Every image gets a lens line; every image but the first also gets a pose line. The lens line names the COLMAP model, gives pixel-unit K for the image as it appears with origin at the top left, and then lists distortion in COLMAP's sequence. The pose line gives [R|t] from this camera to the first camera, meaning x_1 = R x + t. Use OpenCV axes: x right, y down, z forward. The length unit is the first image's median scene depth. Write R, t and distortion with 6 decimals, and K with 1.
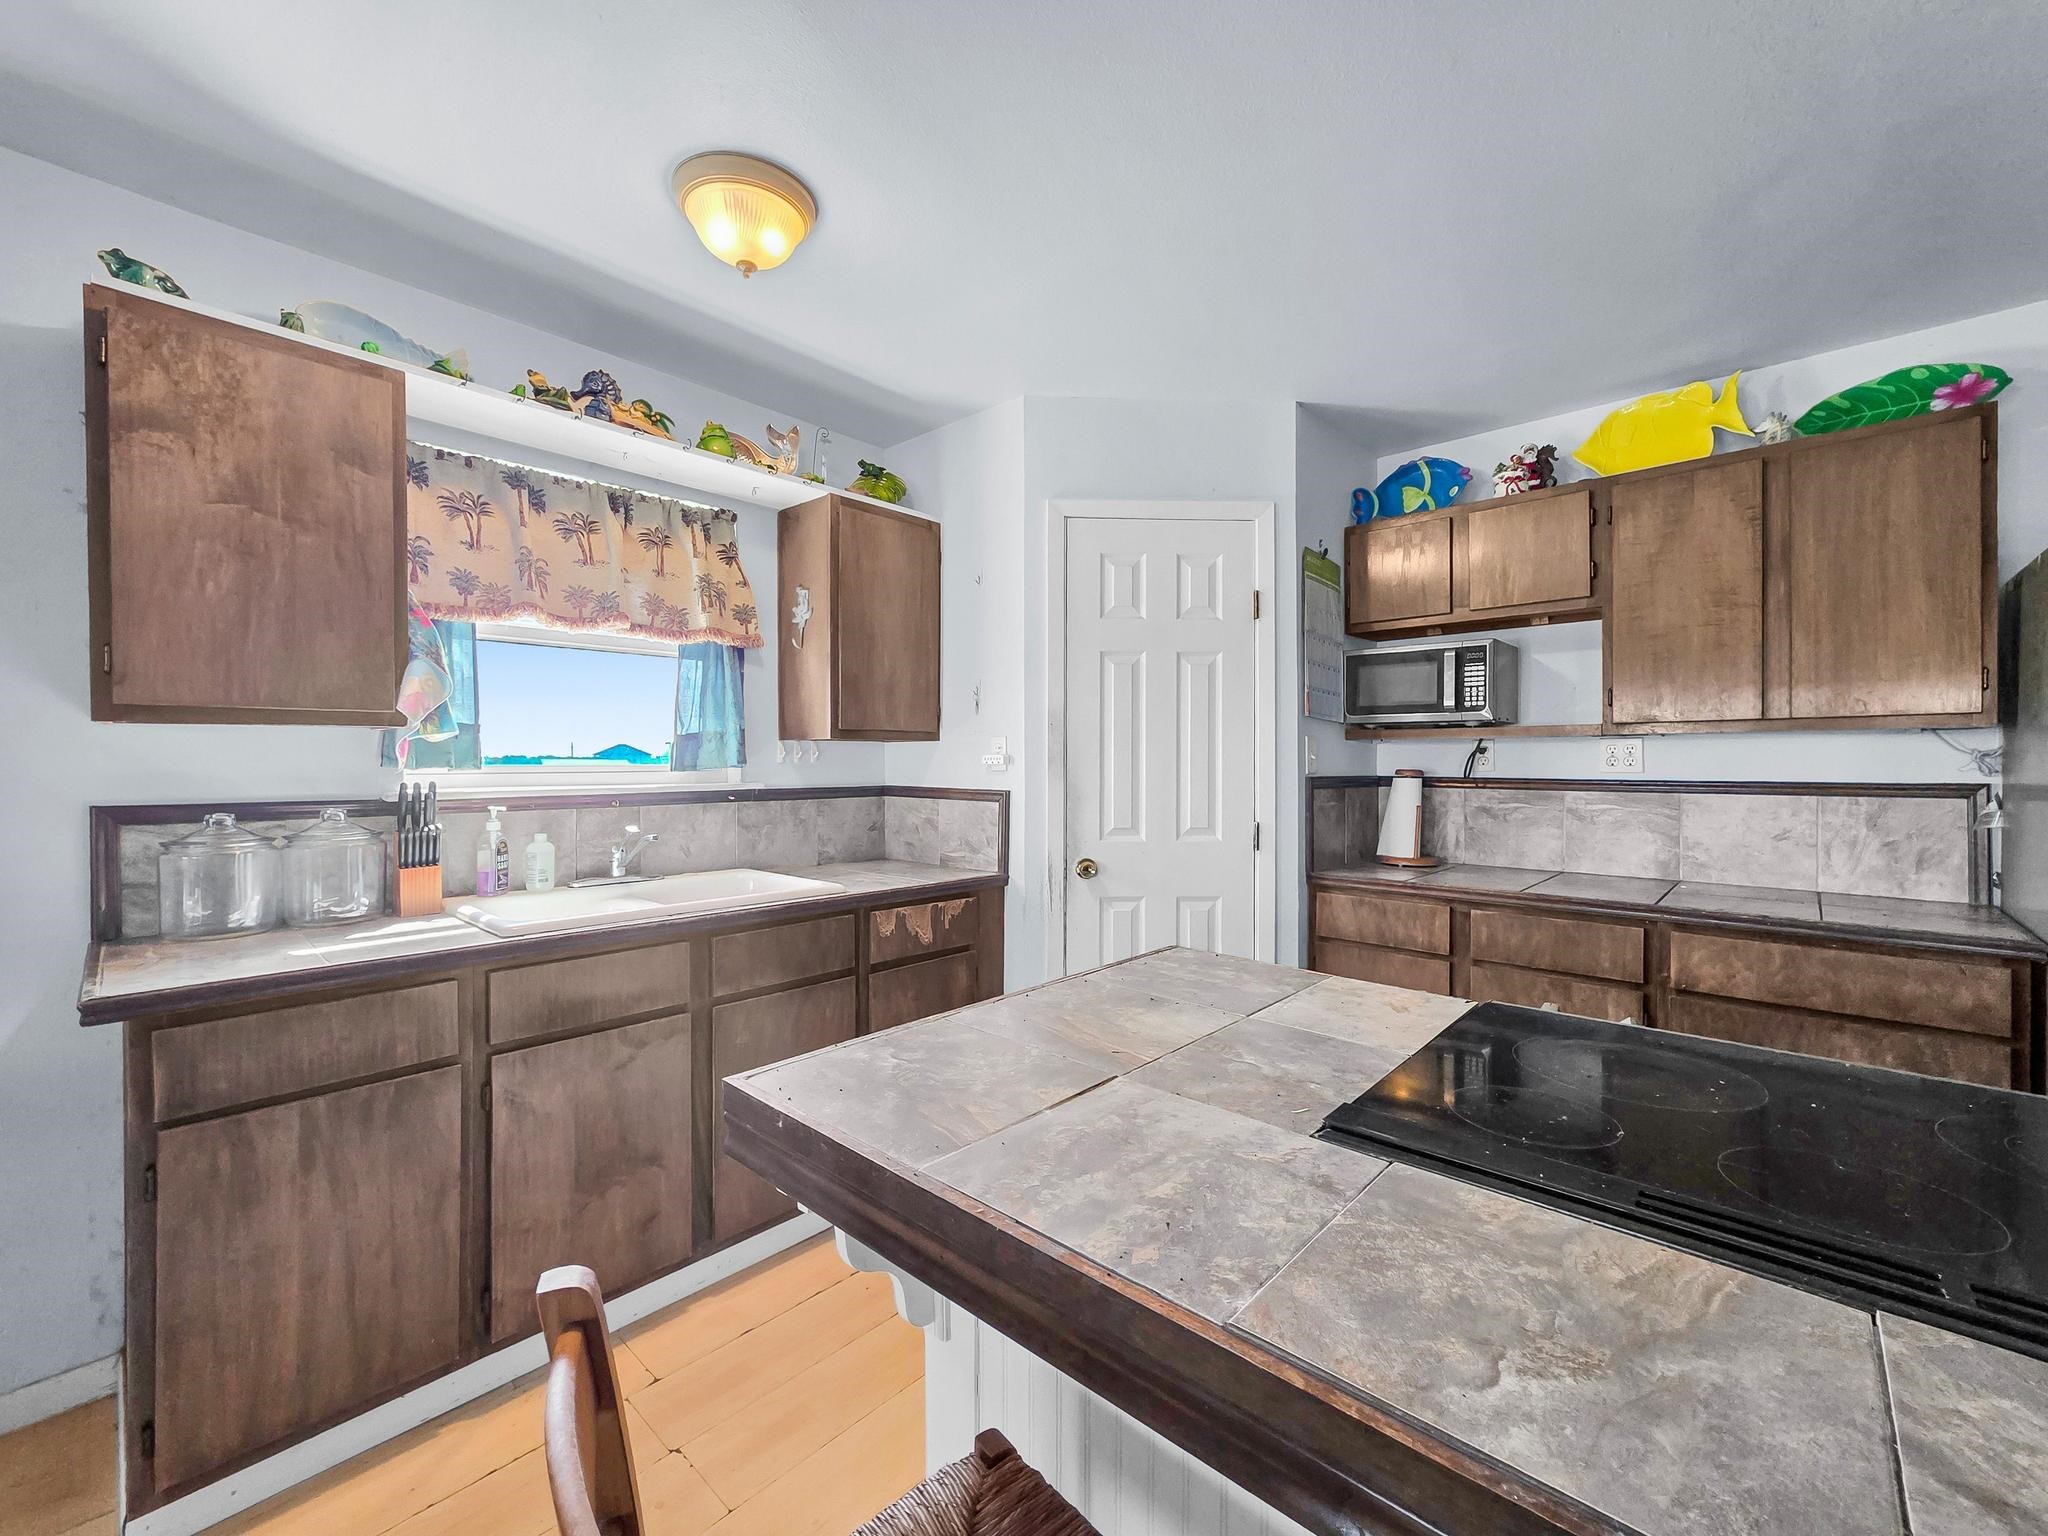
lens RADIAL K [[829.5, 0, 1024.0], [0, 829.5, 768.0], [0, 0, 1]] dist [0.001183, -0.000329]
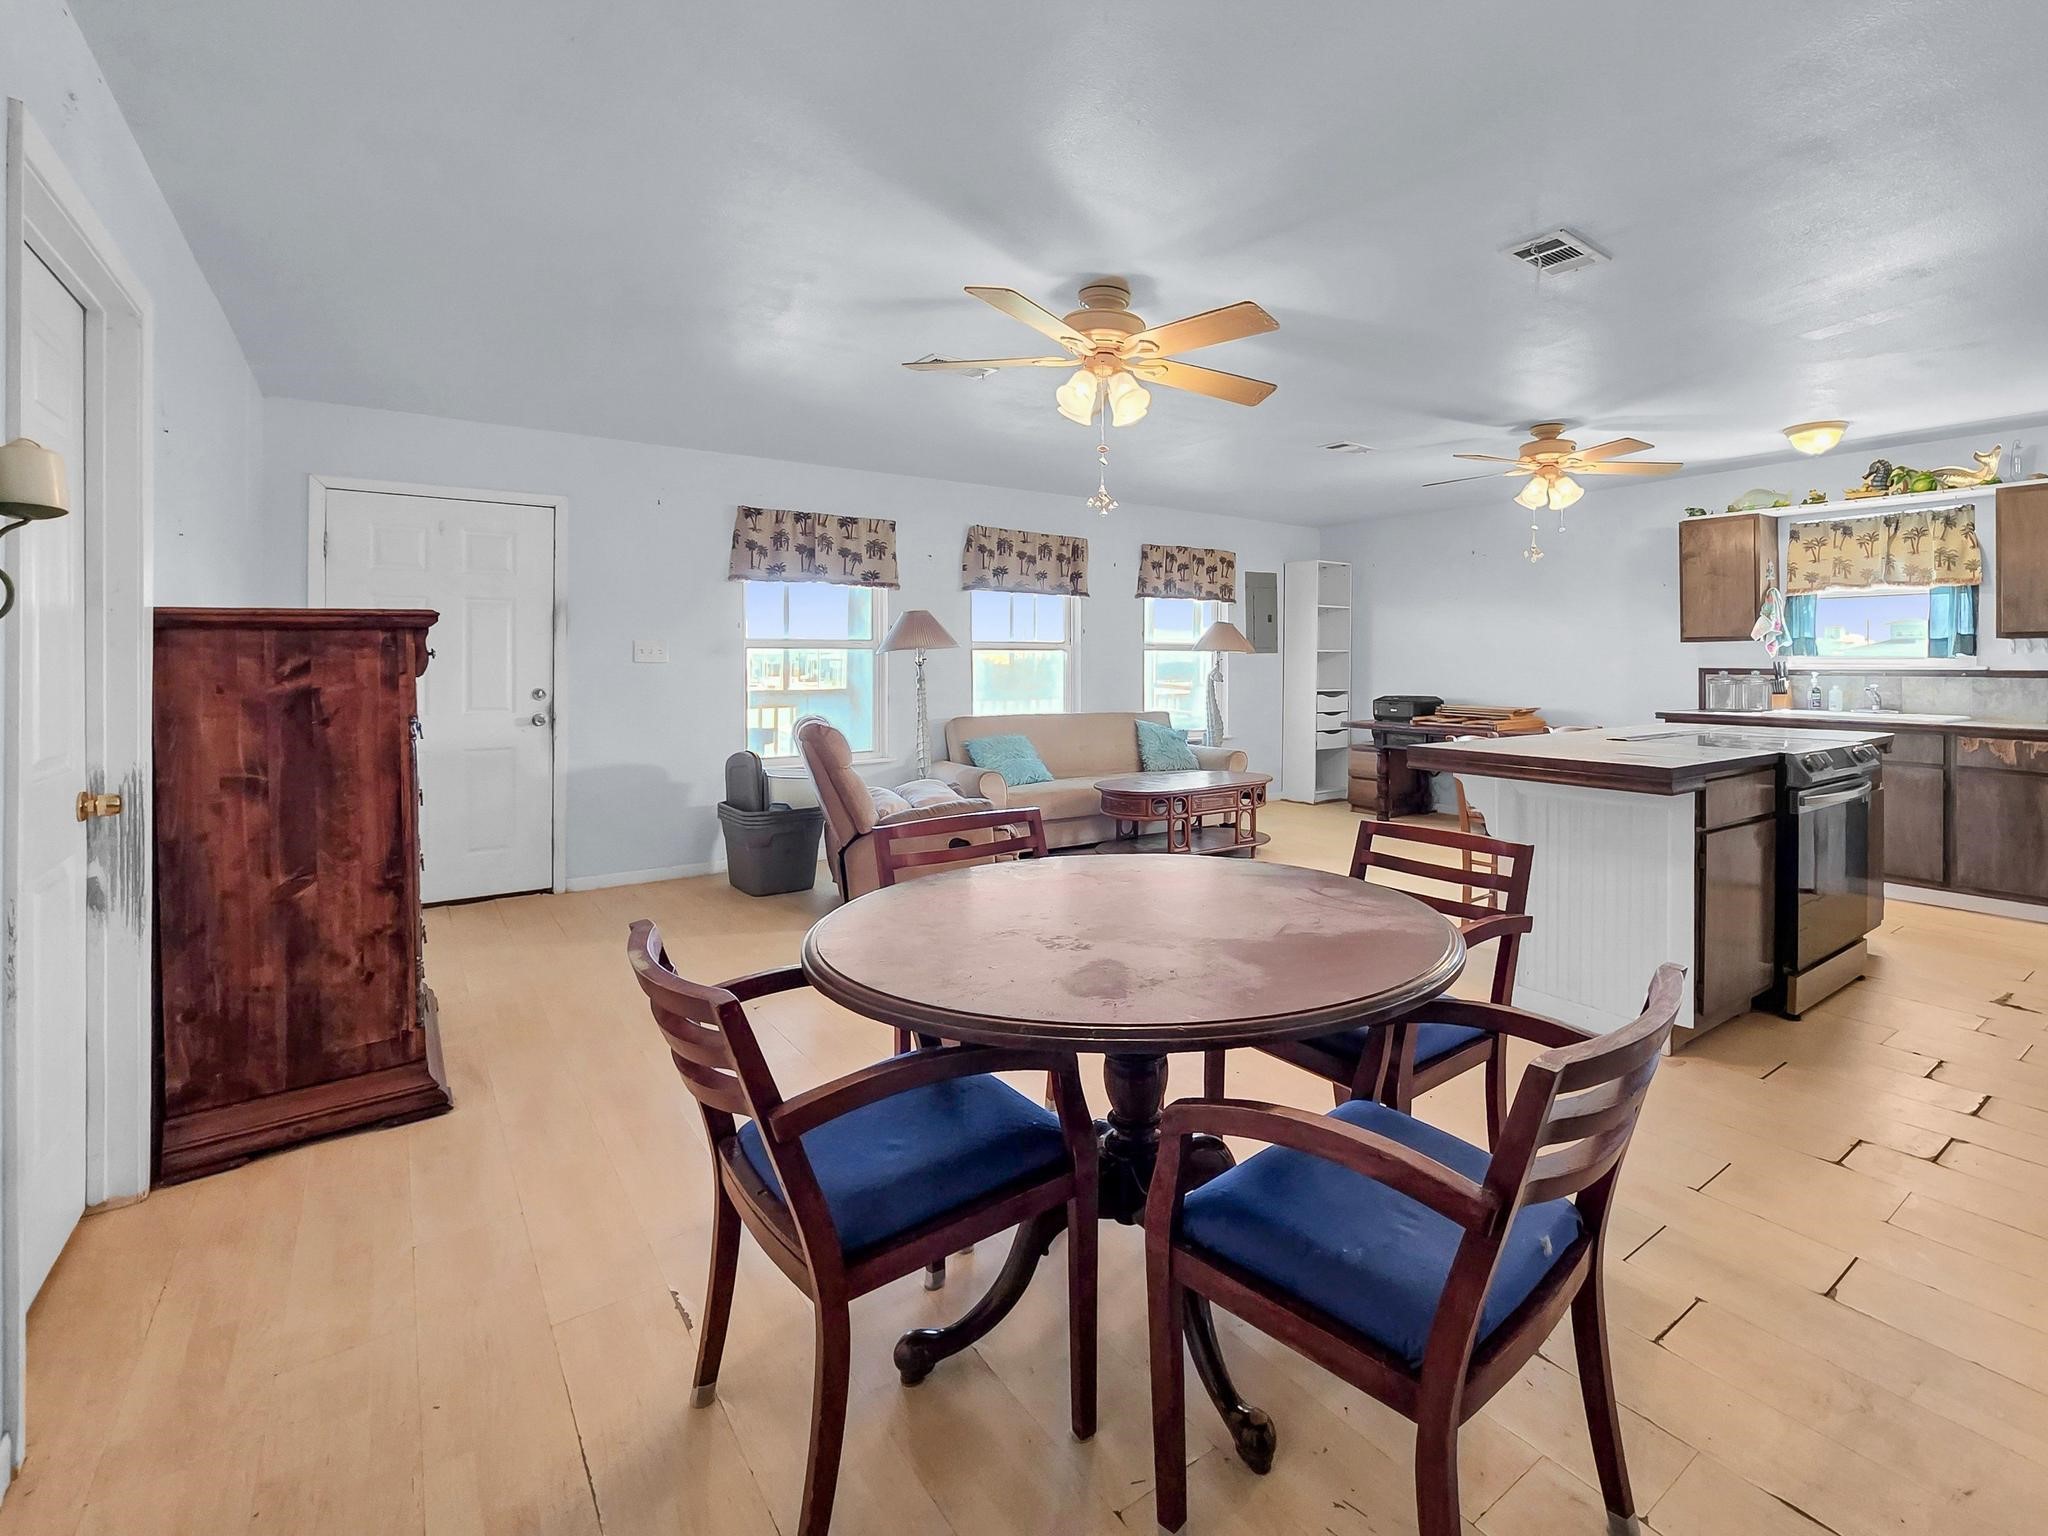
lens RADIAL K [[959.3, 0, 1161.2], [0, 959.3, 658.1], [0, 0, 1]] dist [0.000390, -0.000019]
pose [[-0.146036, -0.003152, -0.989274, 1.925819], [-0.009907, 0.999949, -0.001724, 0.023391], [0.989230, 0.009549, -0.146059, -0.358721]]
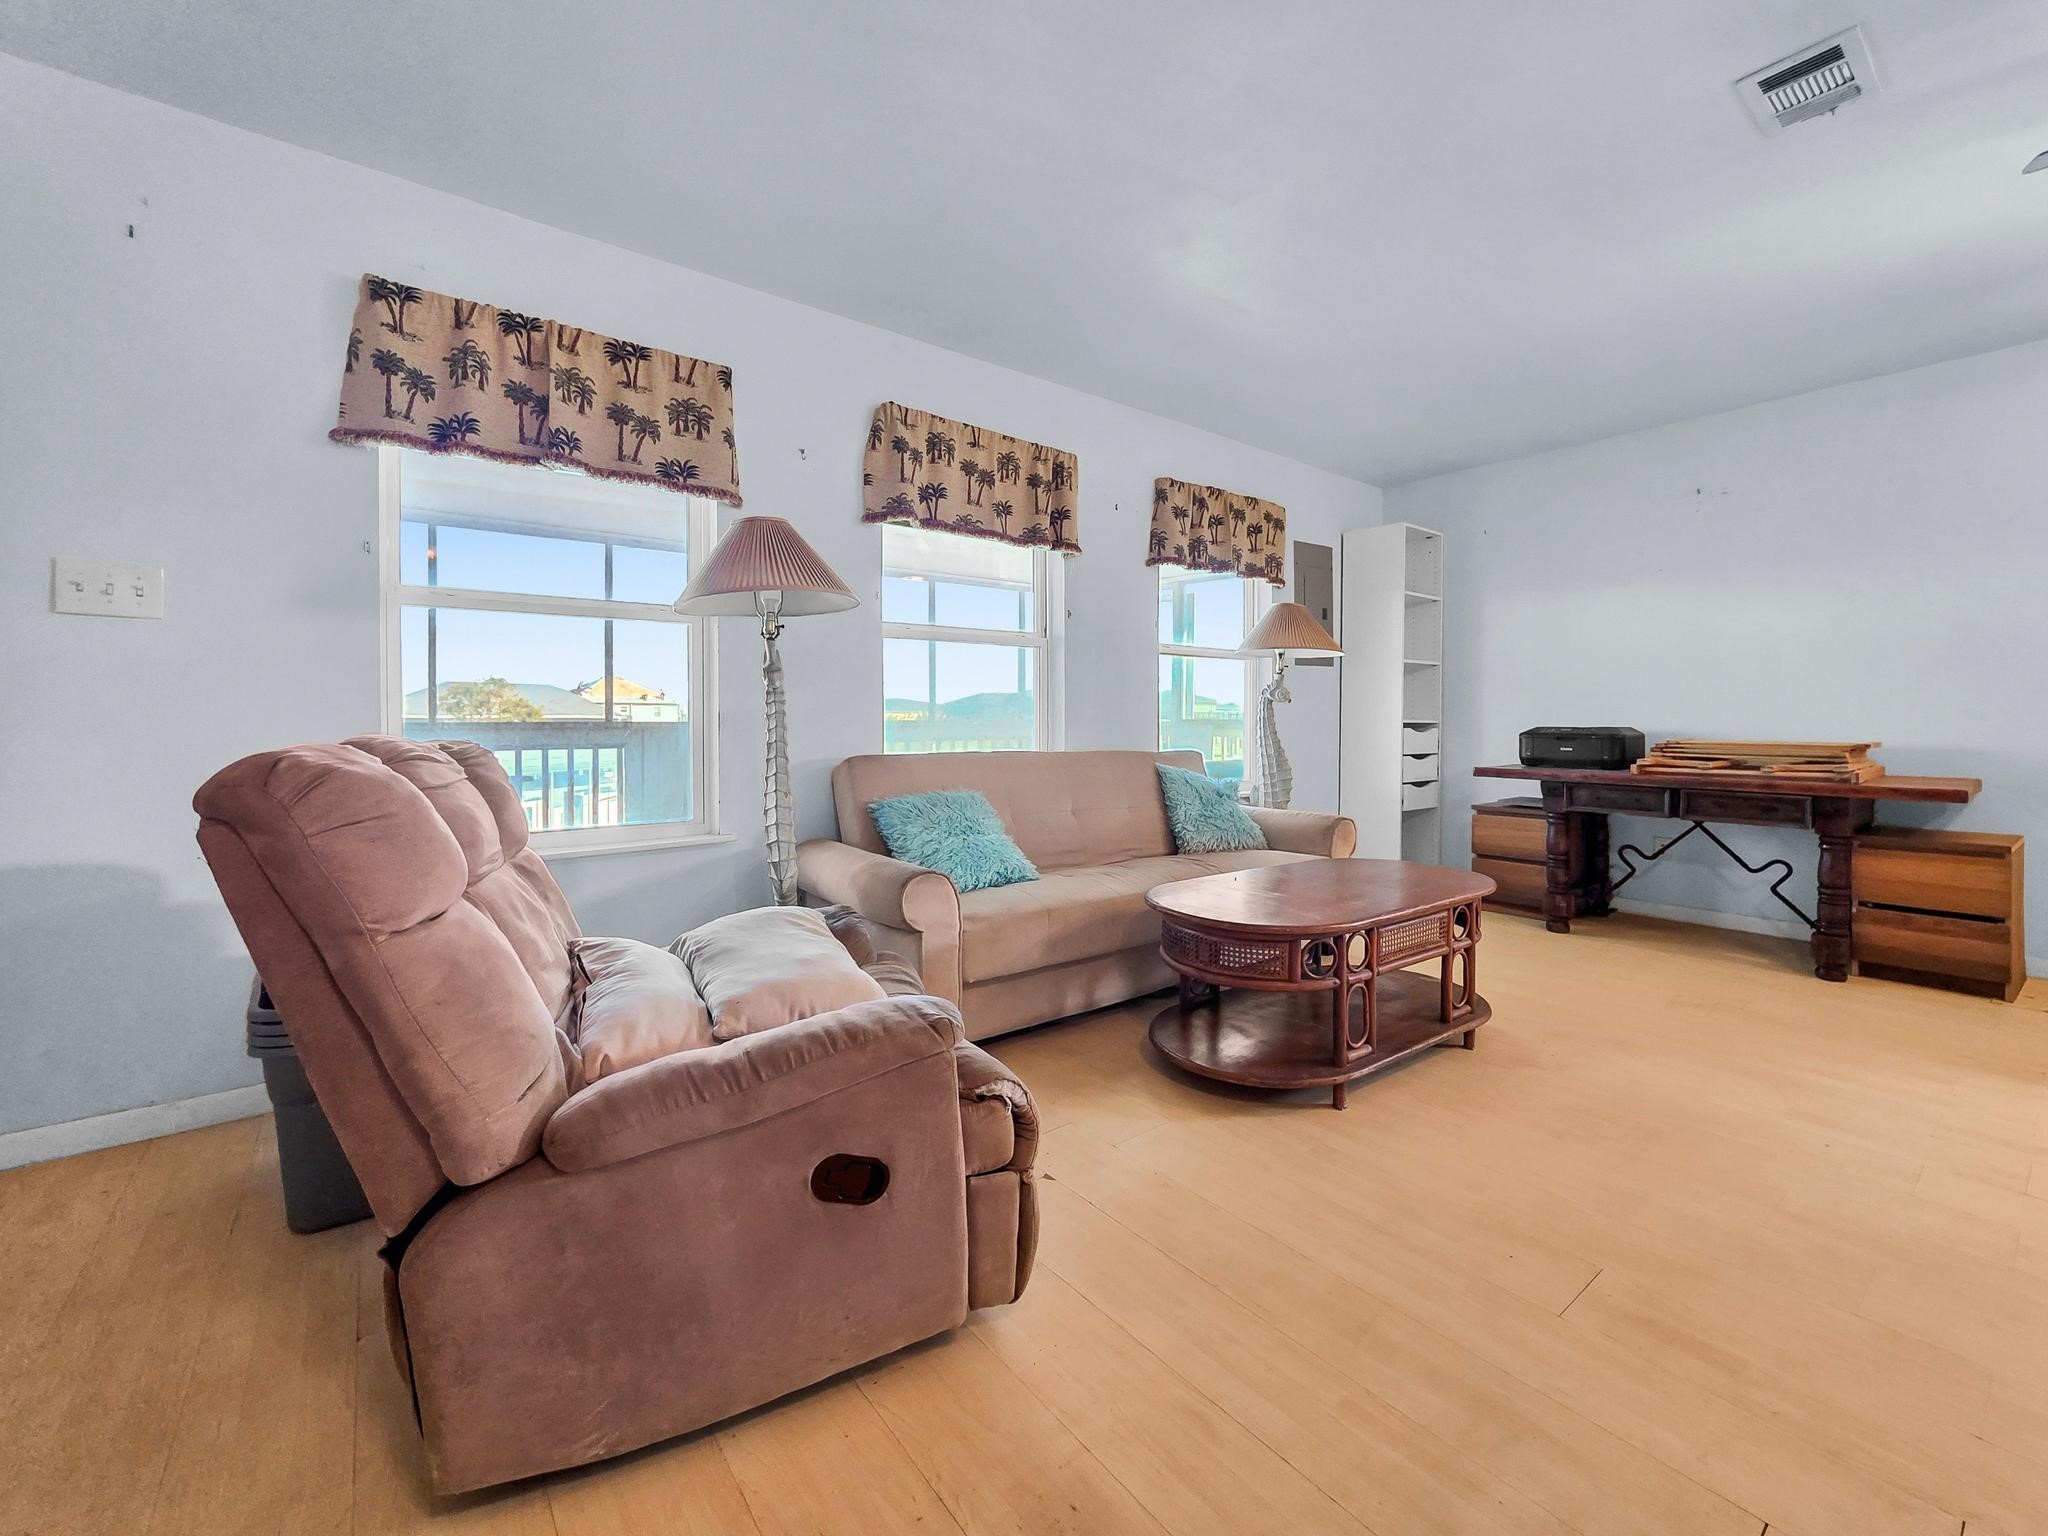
lens RADIAL K [[832.1, 0, 1022.7], [0, 832.1, 727.8], [0, 0, 1]] dist [-0.000272, 0.000035]
pose [[-0.168230, 0.007028, -0.985723, 0.597507], [-0.008661, 0.999925, 0.008607, 0.129009], [0.985710, 0.009986, -0.168157, -0.835748]]
